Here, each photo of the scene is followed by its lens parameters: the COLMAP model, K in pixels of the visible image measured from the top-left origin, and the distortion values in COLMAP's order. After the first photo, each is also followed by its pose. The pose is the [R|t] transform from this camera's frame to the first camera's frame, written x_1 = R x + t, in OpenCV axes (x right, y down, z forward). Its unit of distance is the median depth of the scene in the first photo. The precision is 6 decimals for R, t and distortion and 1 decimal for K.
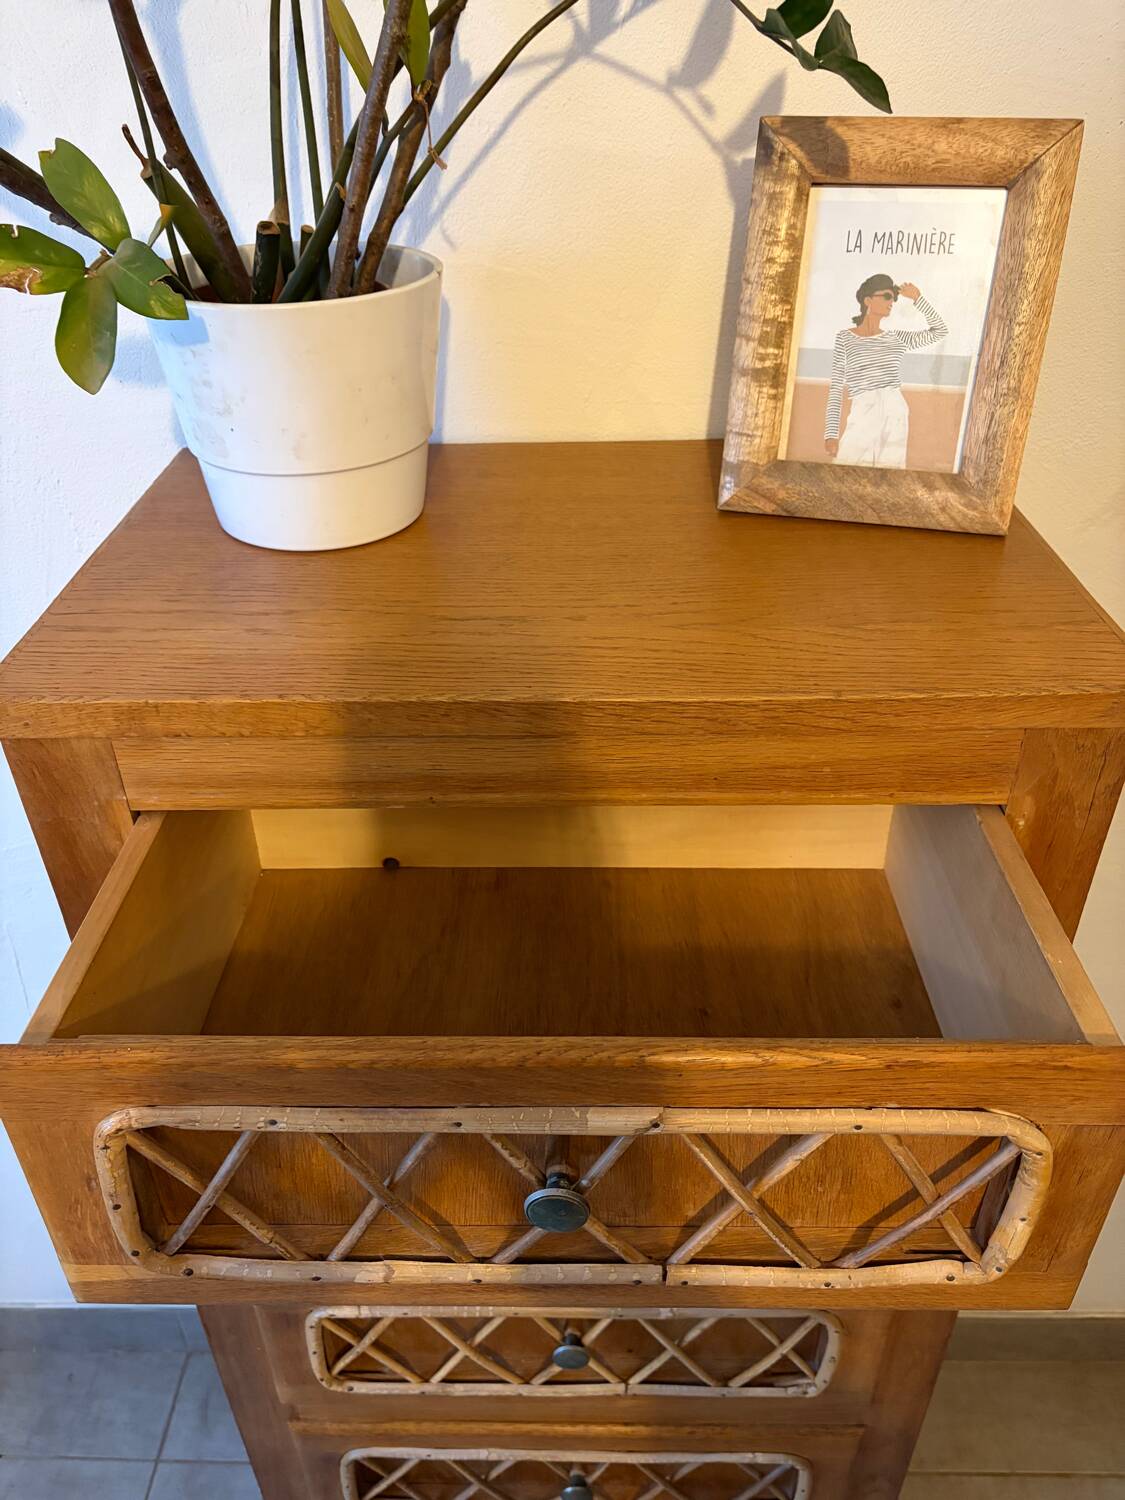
lens RADIAL K [[1135.6, 0, 561.5], [0, 1135.6, 752.9], [0, 0, 1]] dist [0.041928, -0.059094]
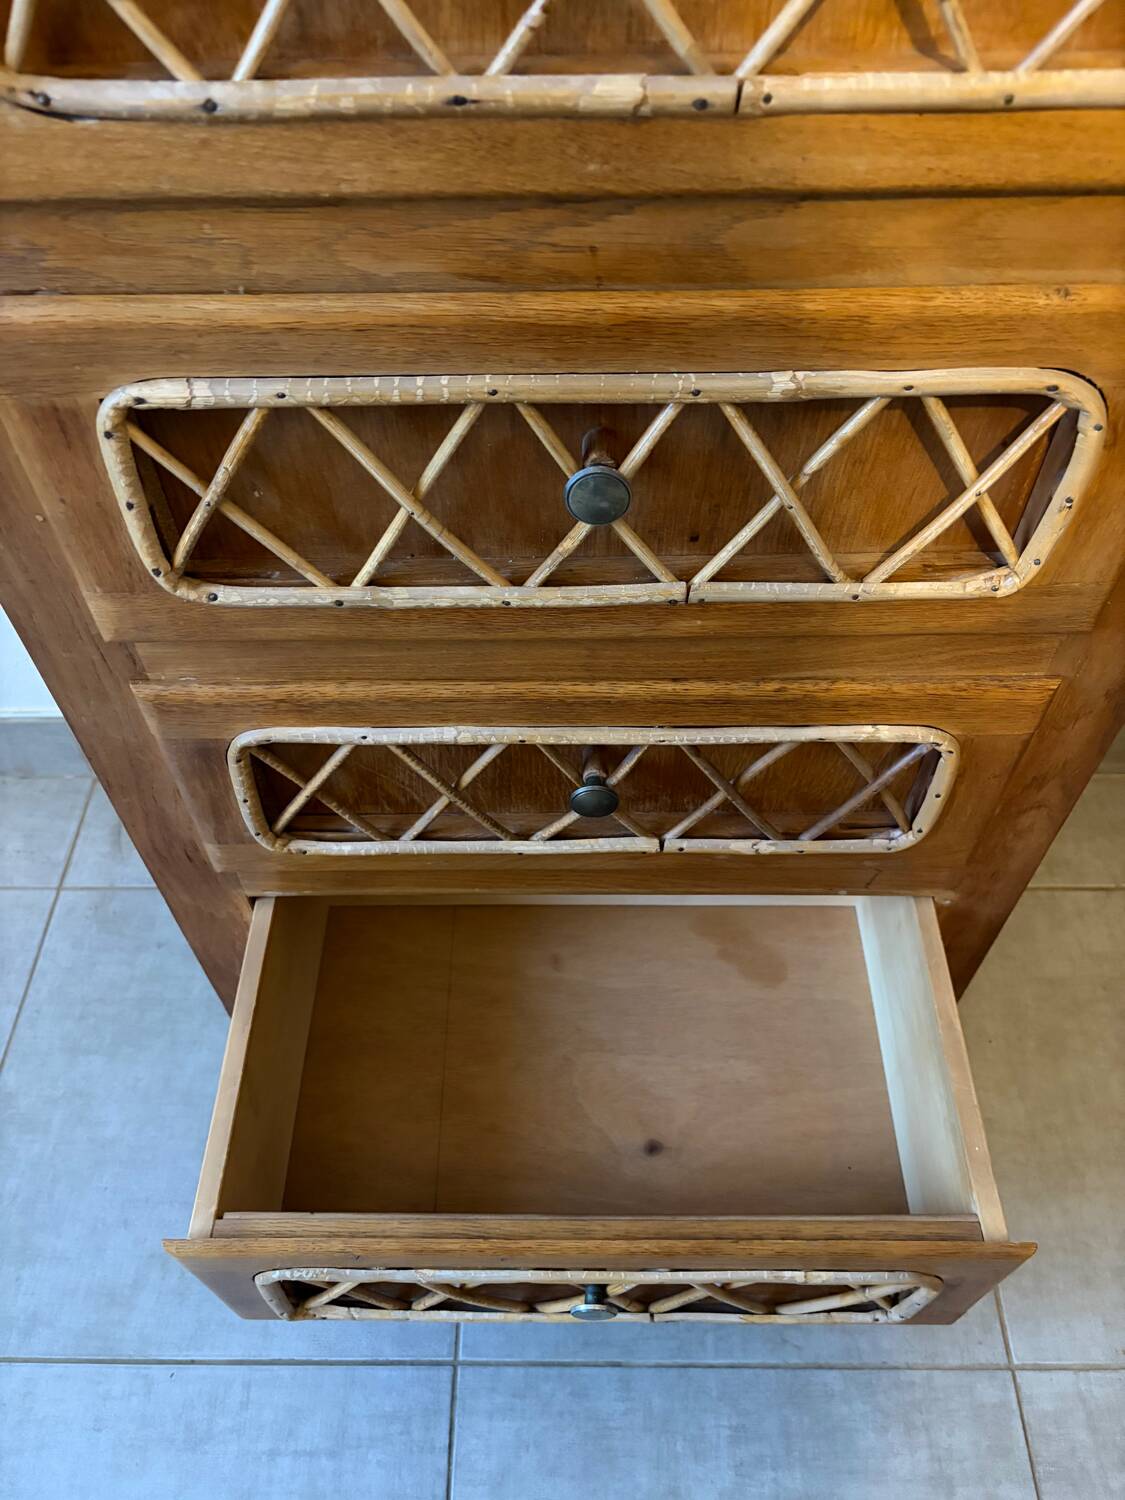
lens RADIAL K [[1135.6, 0, 561.5], [0, 1135.6, 752.9], [0, 0, 1]] dist [0.041928, -0.059094]
pose [[0.999887, -0.008248, 0.012554, -0.018637], [0.003890, 0.949430, 0.313956, 0.572654], [-0.014508, -0.313872, 0.949355, 0.535825]]
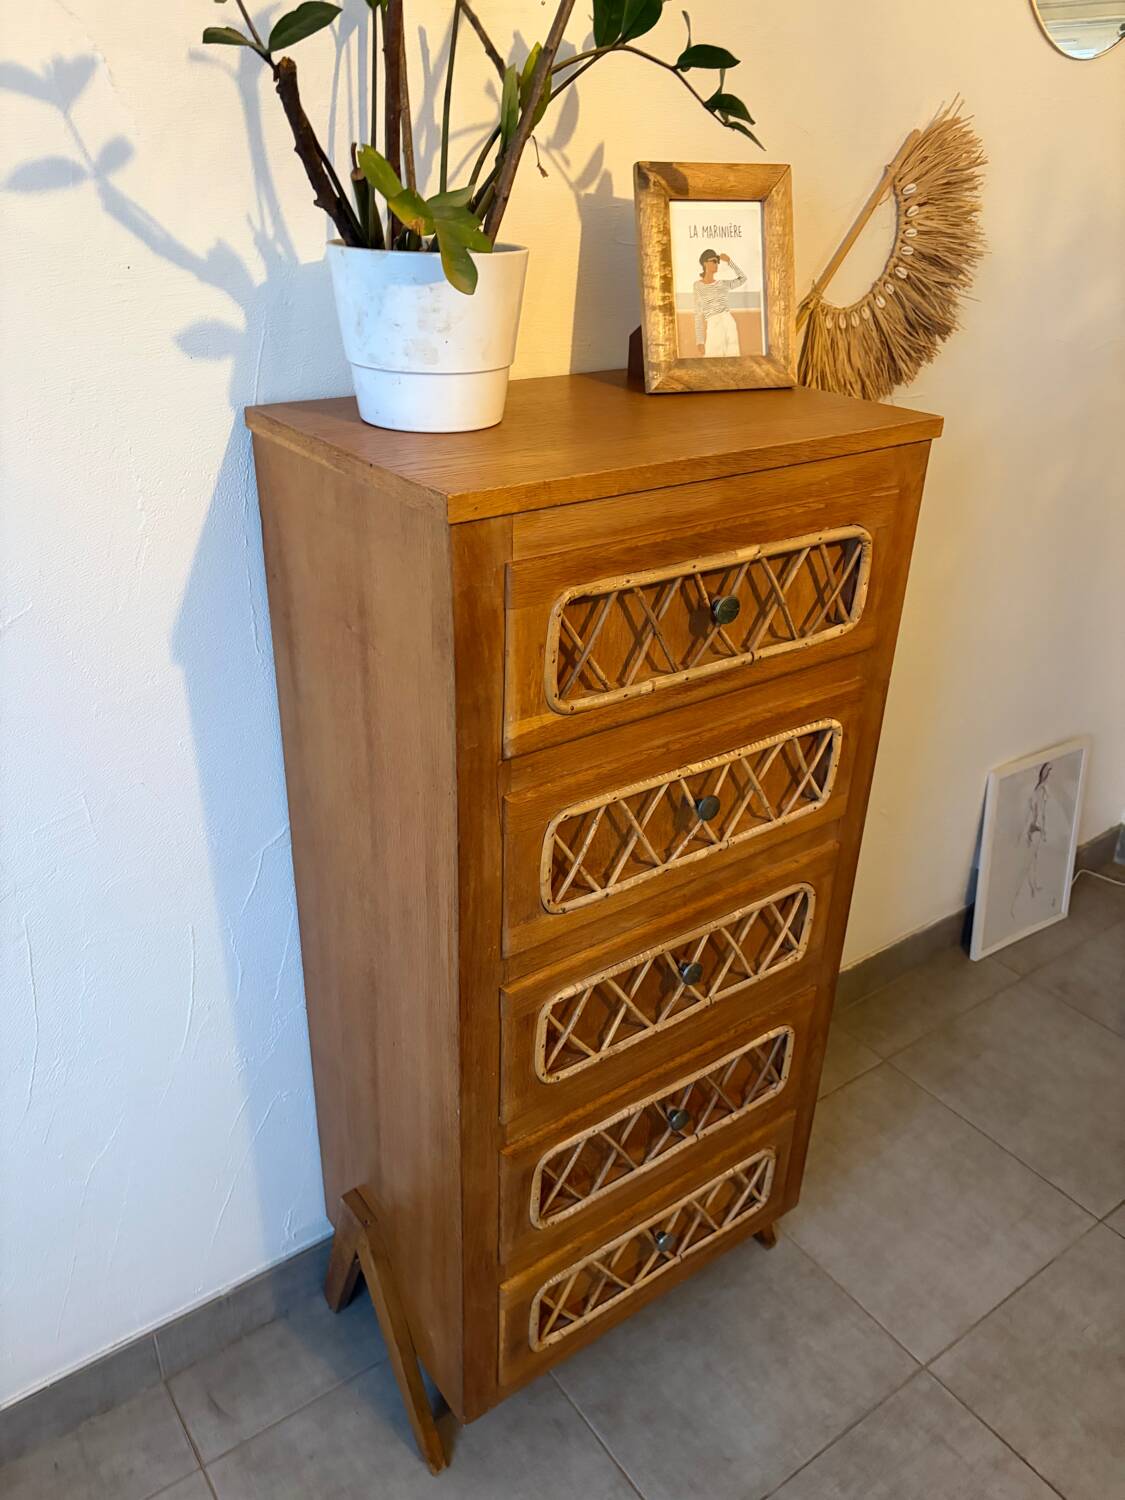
lens RADIAL K [[1144.8, 0, 563.2], [0, 1144.8, 743.9], [0, 0, 1]] dist [0.042241, -0.057894]
pose [[0.798664, -0.241191, 0.551328, -1.040202], [0.298839, 0.954178, -0.015476, 0.265919], [-0.522333, 0.177119, 0.834145, -0.229924]]
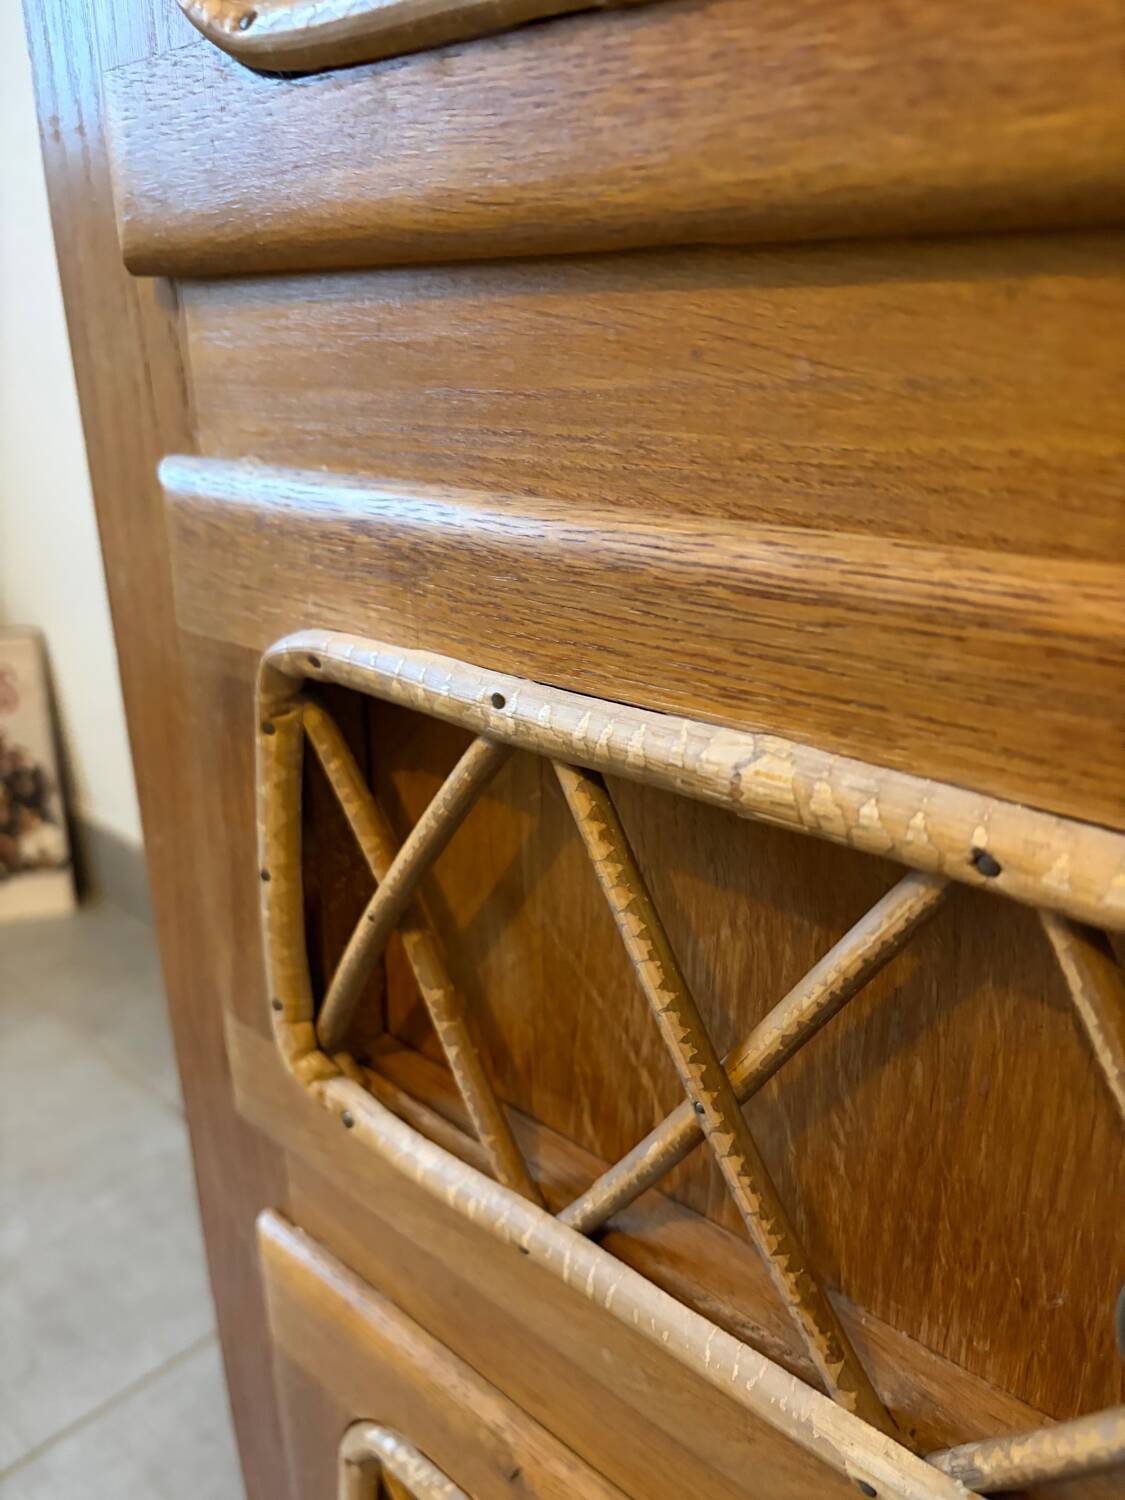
lens RADIAL K [[1195.4, 0, 563.8], [0, 1195.4, 749.5], [0, 0, 1]] dist [0.000595, -0.071516]
pose [[0.740886, 0.235775, -0.628887, 0.032502], [-0.373457, 0.922876, -0.093972, 0.860621], [0.558228, 0.304484, 0.771797, 1.149439]]
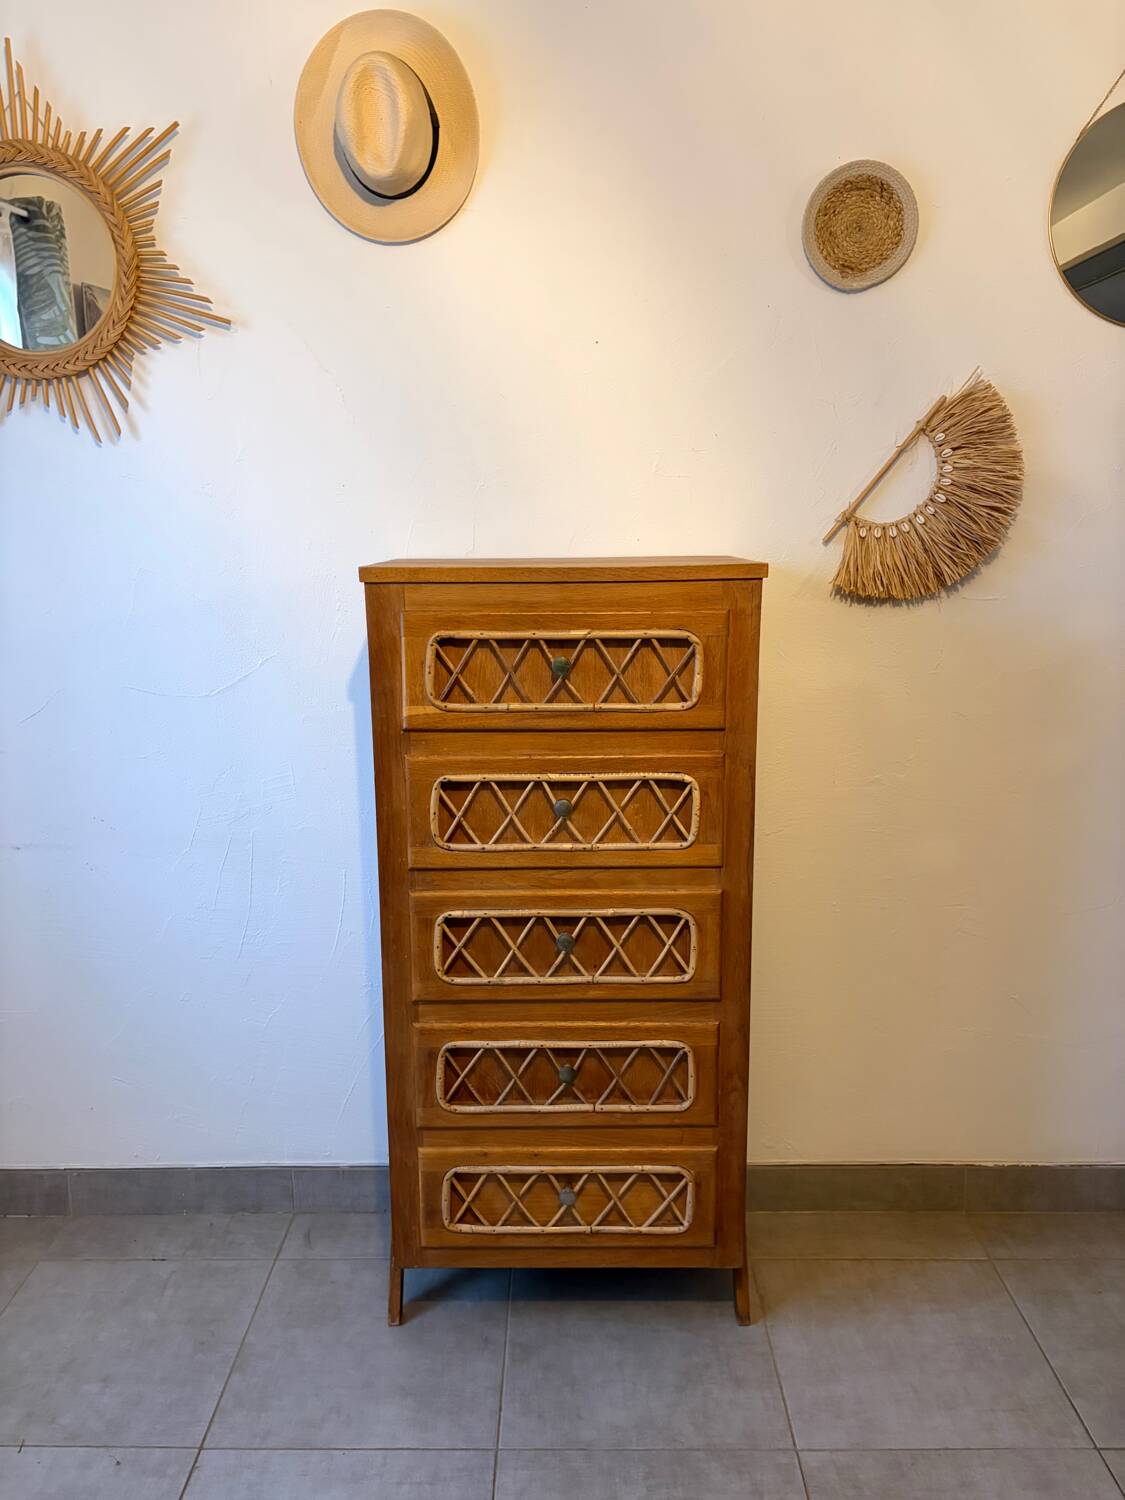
lens RADIAL K [[1137.8, 0, 557.4], [0, 1137.8, 750.5], [0, 0, 1]] dist [0.057405, -0.084340]
pose [[0.999954, 0.004489, 0.008459, -0.028024], [-0.000959, 0.925832, -0.377934, 1.180794], [-0.009529, 0.377908, 0.925794, -1.214809]]
